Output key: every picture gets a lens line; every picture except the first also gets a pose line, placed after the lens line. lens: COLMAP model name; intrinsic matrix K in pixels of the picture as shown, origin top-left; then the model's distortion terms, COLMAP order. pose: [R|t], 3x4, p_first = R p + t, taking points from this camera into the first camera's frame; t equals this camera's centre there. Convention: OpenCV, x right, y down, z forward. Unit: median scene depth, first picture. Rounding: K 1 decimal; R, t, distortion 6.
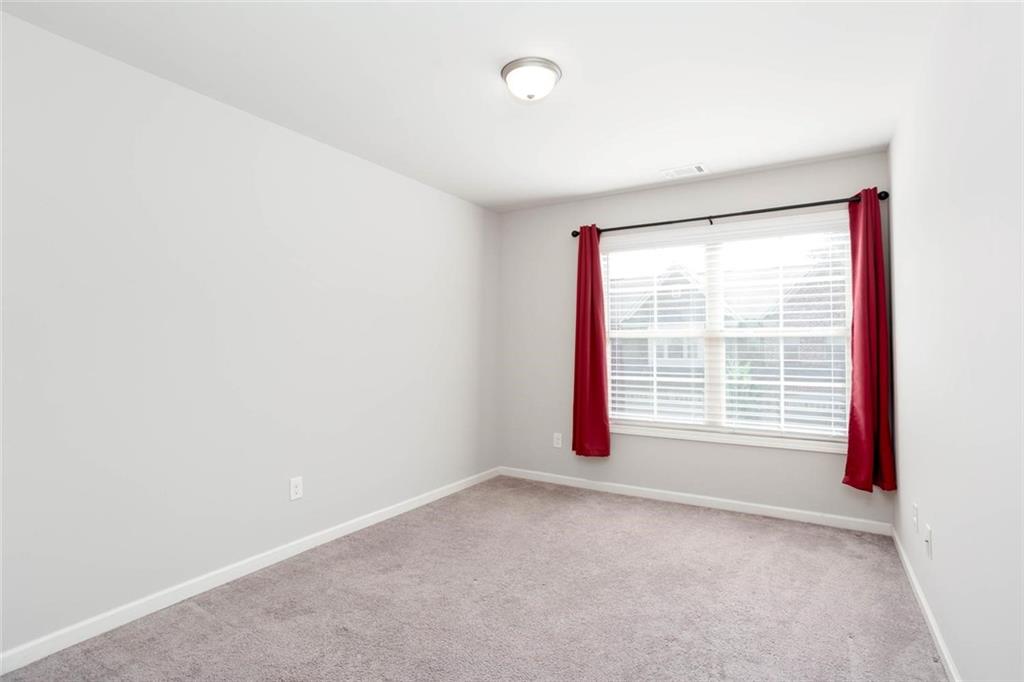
lens RADIAL K [[502.2, 0, 522.1], [0, 502.2, 337.9], [0, 0, 1]] dist [-0.019432, 0.003706]
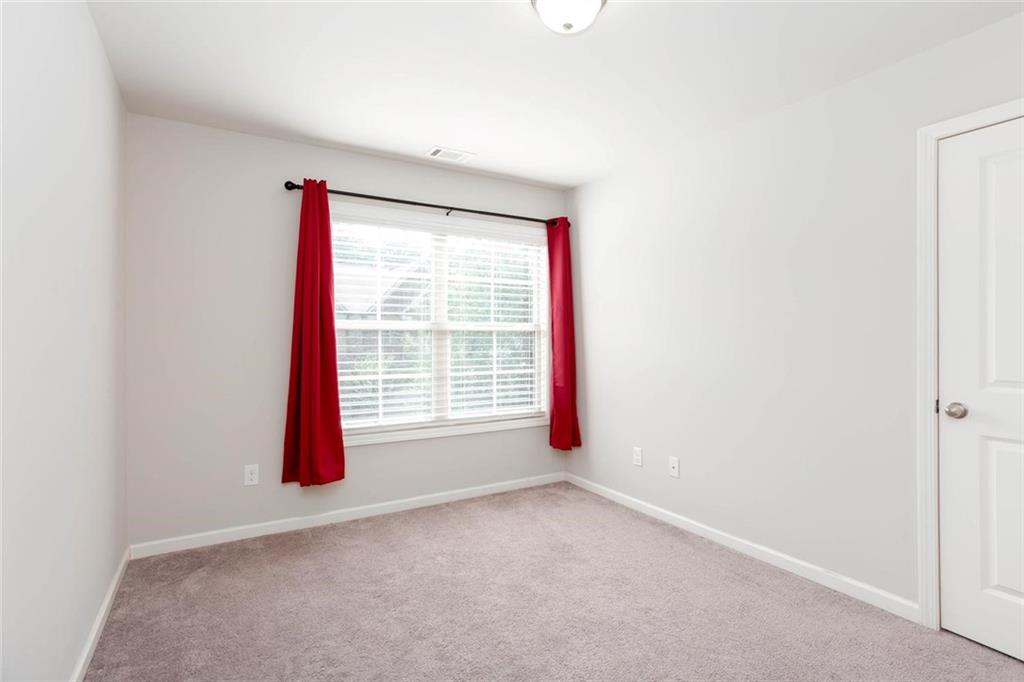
lens RADIAL K [[502.2, 0, 517.0], [0, 502.2, 339.3], [0, 0, 1]] dist [-0.019432, 0.003706]
pose [[0.474217, 0.001798, 0.880406, -0.419400], [-0.007522, 0.999970, 0.002009, 0.013978], [-0.880376, -0.007575, 0.474216, 0.404514]]
